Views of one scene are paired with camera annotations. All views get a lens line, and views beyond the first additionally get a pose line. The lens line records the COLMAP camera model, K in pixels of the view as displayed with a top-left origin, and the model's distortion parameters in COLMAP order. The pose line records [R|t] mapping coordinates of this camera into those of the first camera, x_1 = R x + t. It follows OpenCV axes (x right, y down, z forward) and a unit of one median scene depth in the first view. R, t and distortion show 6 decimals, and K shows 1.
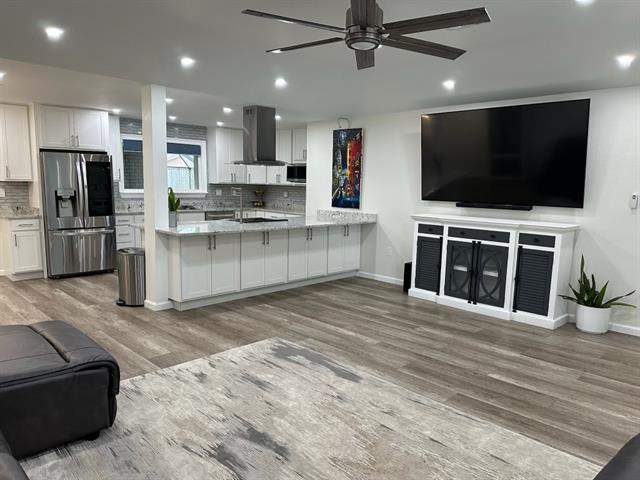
lens RADIAL K [[452.5, 0, 320.3], [0, 452.5, 245.5], [0, 0, 1]] dist [0.069886, -0.075543]
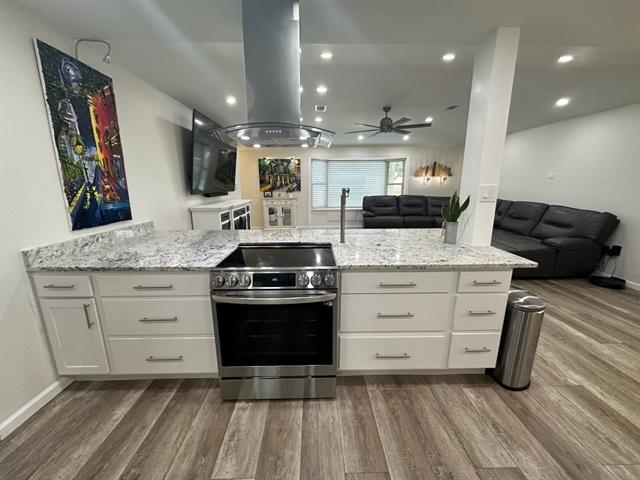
lens RADIAL K [[255.2, 0, 319.7], [0, 255.2, 240.7], [0, 0, 1]] dist [-0.004887, 0.000677]
pose [[-0.722854, -0.173055, 0.668980, -0.428136], [0.079986, 0.940669, 0.329763, -0.188295], [-0.686356, 0.291879, -0.666124, 1.358937]]
